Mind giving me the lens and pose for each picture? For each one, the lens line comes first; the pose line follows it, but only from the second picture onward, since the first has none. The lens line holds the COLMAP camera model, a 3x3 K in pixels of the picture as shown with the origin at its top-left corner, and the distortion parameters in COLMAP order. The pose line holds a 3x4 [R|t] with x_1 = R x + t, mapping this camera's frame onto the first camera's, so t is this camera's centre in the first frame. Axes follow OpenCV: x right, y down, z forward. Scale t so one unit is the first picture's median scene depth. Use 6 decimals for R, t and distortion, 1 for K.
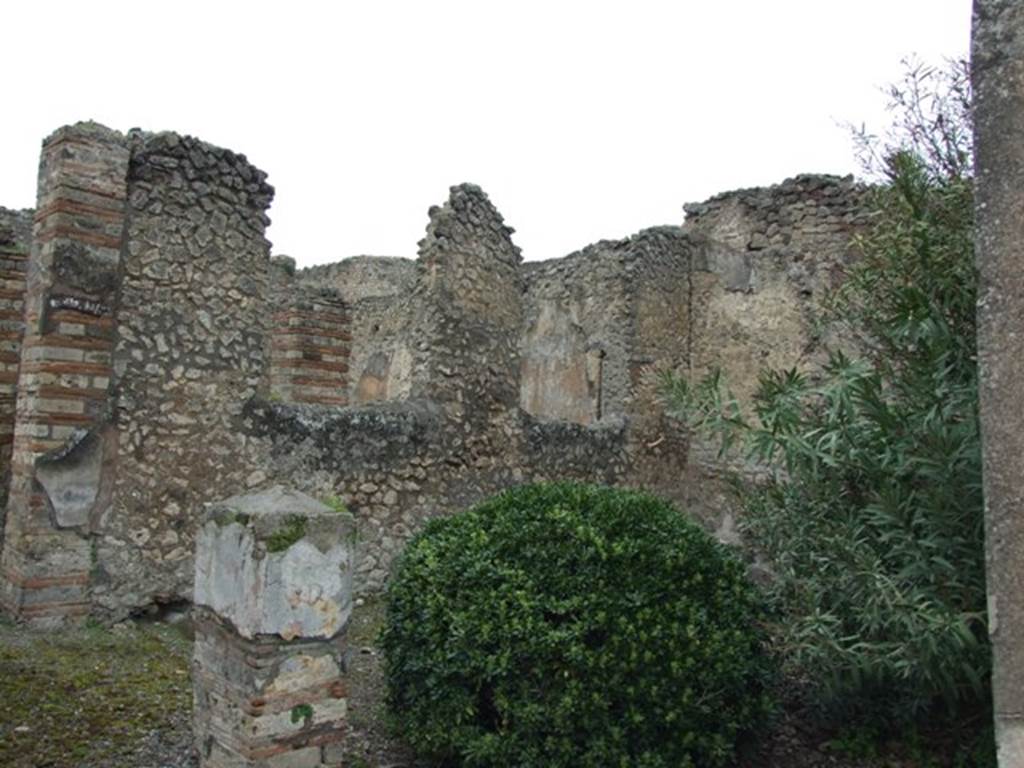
lens RADIAL K [[892.0, 0, 503.3], [0, 892.0, 382.3], [0, 0, 1]] dist [-0.045885, 0.046549]
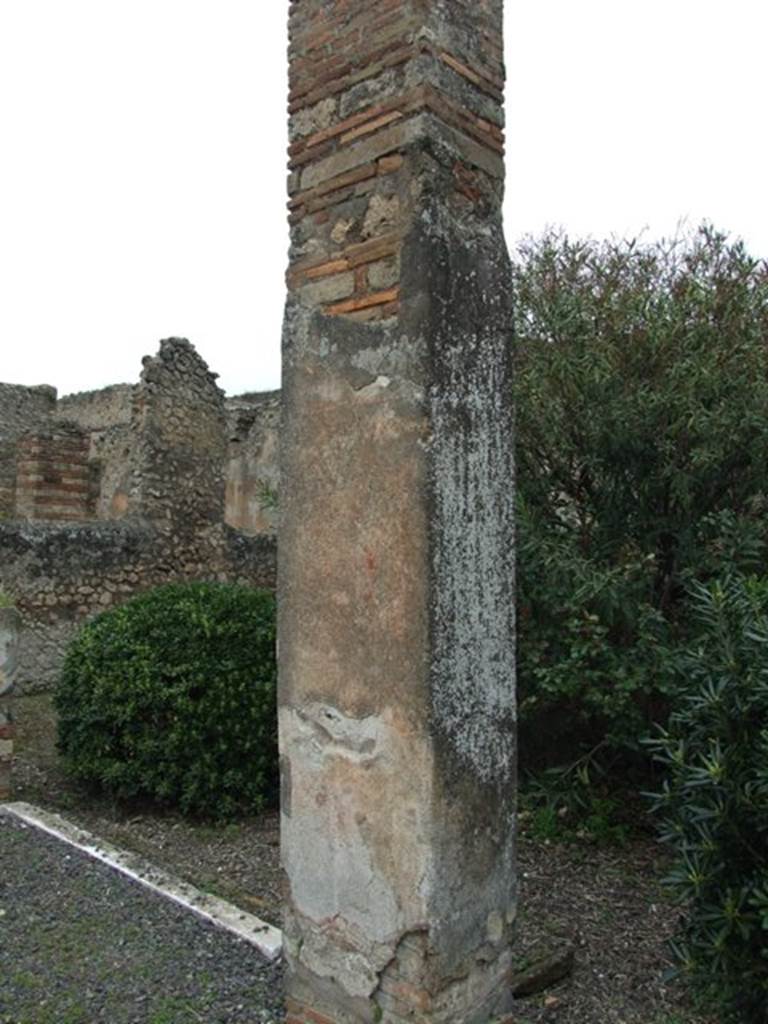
lens RADIAL K [[840.3, 0, 393.5], [0, 840.3, 514.0], [0, 0, 1]] dist [-0.041466, 0.022922]
pose [[0.994060, -0.005675, 0.108685, 0.133111], [0.002777, 0.999637, 0.026800, -0.014416], [-0.108798, -0.026339, 0.993715, -0.168316]]
